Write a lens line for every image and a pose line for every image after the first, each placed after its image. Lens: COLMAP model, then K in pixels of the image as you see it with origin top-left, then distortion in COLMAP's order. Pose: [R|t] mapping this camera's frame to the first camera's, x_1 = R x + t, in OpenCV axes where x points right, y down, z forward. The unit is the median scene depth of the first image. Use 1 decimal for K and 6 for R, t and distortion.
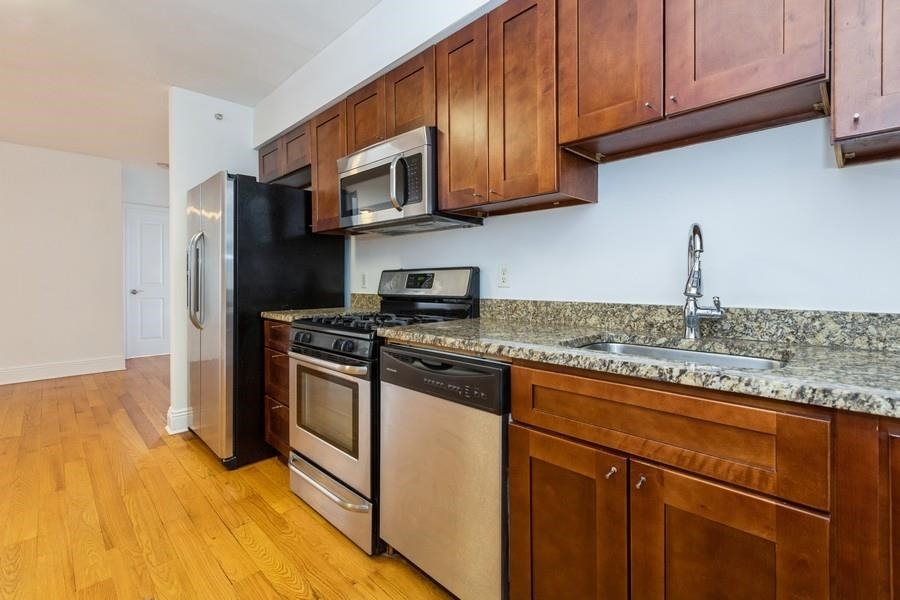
lens RADIAL K [[413.3, 0, 448.9], [0, 413.3, 278.2], [0, 0, 1]] dist [0.001591, 0.000084]
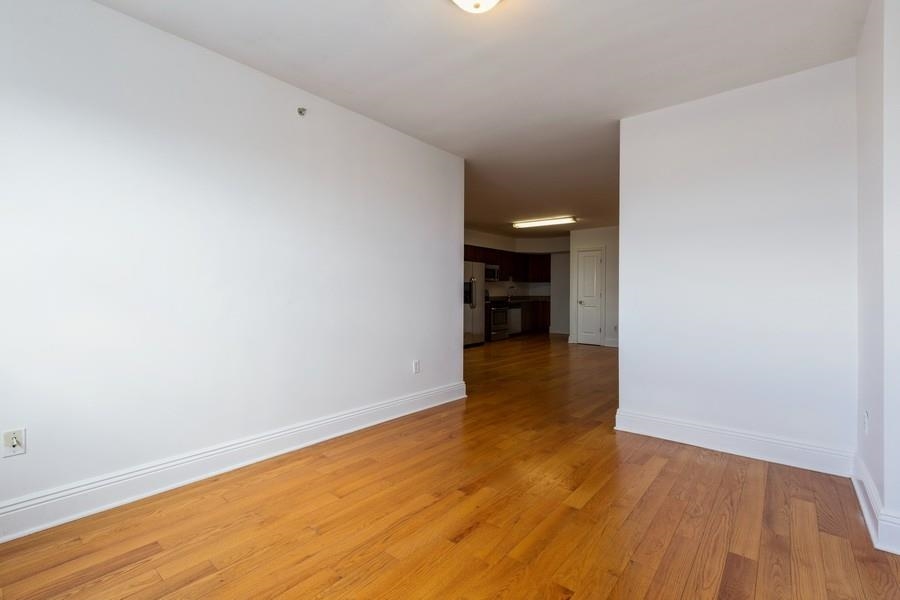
lens RADIAL K [[413.6, 0, 449.3], [0, 413.6, 295.2], [0, 0, 1]] dist [-0.014700, 0.000292]
pose [[-0.107618, -0.004631, 0.994182, -4.685020], [-0.003033, 0.999986, 0.004330, 0.012305], [-0.994188, -0.002549, -0.107630, 1.921970]]
